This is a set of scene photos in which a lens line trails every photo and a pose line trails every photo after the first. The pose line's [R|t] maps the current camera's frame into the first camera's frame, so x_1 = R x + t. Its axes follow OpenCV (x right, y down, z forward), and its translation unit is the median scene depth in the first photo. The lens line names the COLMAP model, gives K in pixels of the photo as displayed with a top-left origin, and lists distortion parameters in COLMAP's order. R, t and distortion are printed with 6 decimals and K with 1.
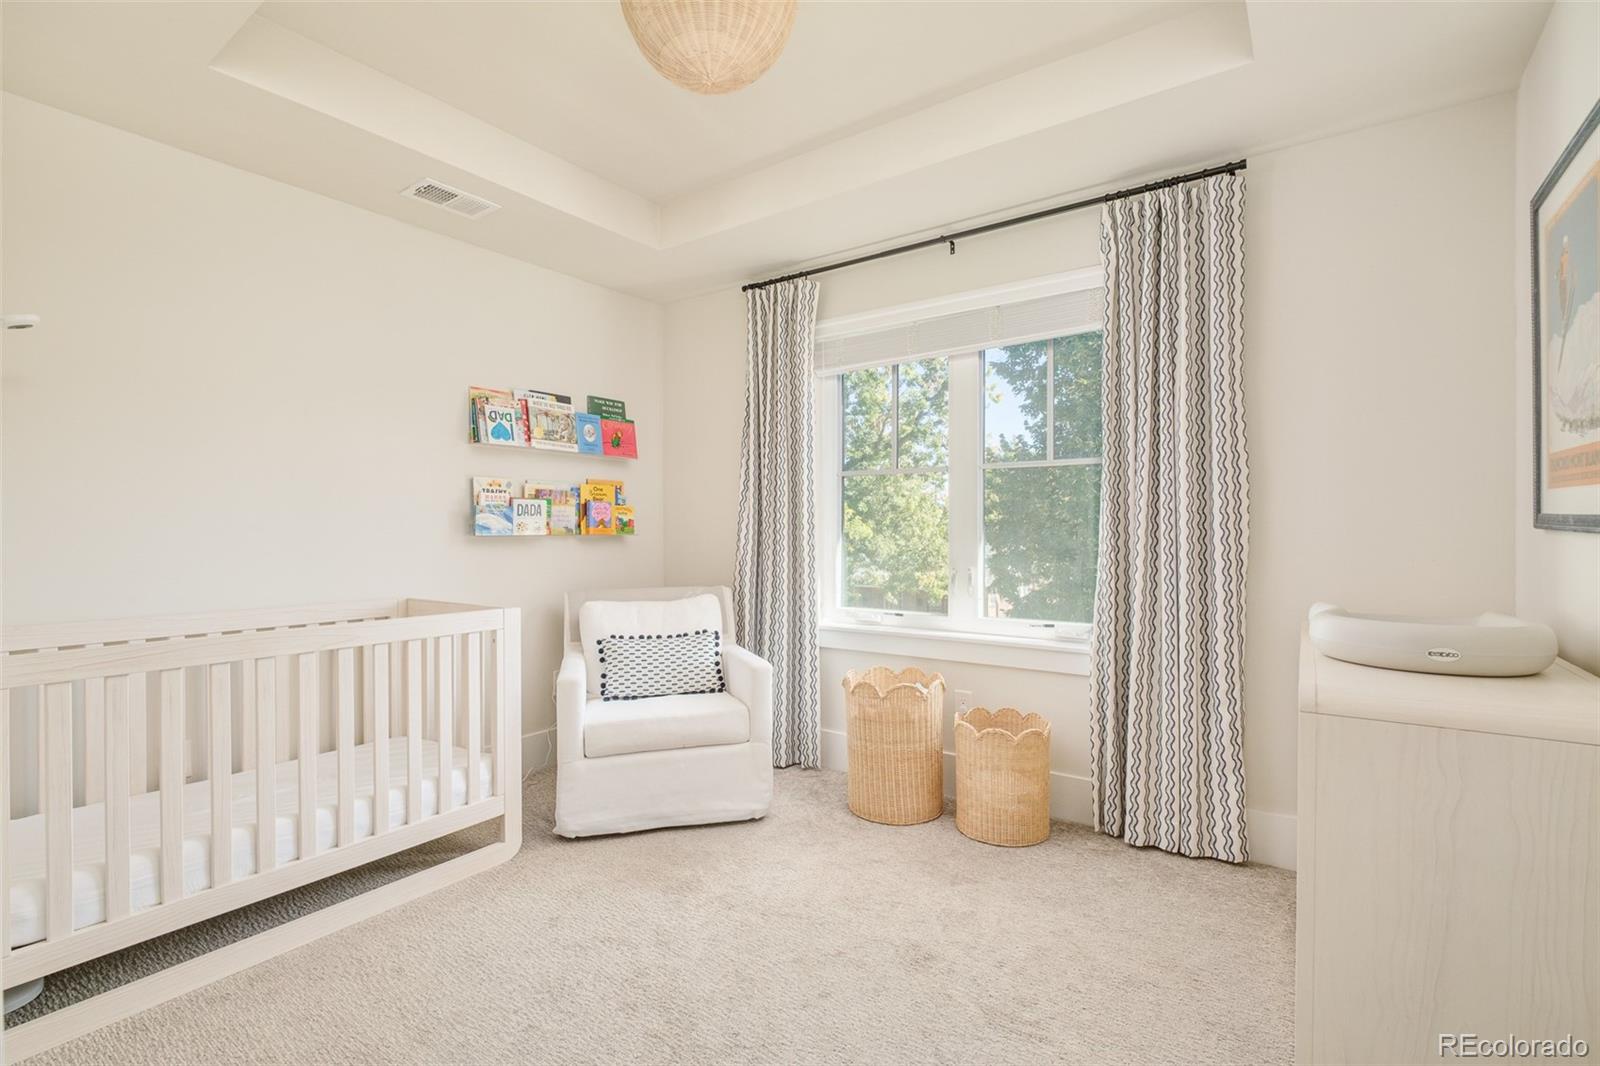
lens RADIAL K [[780.8, 0, 770.0], [0, 780.8, 532.8], [0, 0, 1]] dist [-0.003693, -0.000578]
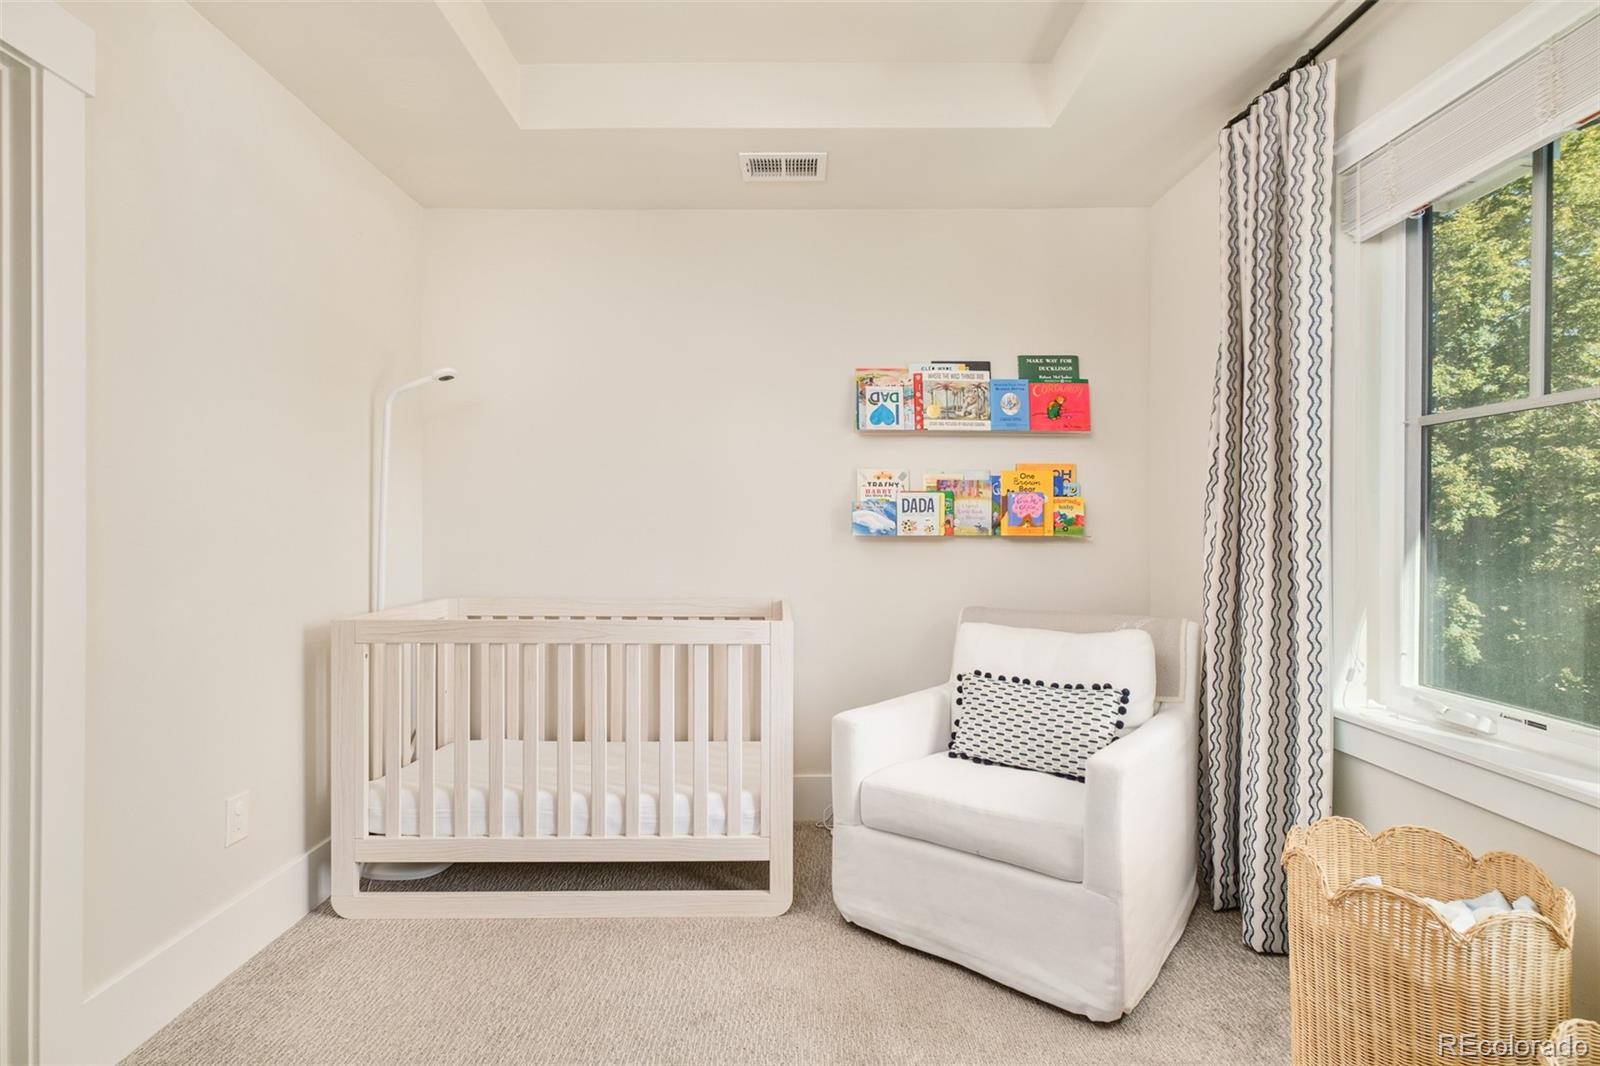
lens RADIAL K [[770.2, 0, 798.0], [0, 770.2, 530.9], [0, 0, 1]] dist [0.003692, 0.000470]
pose [[0.581584, 0.004558, -0.813474, 0.288386], [-0.007041, 0.999975, 0.000569, -0.001481], [0.813456, 0.005397, 0.581601, 0.421109]]
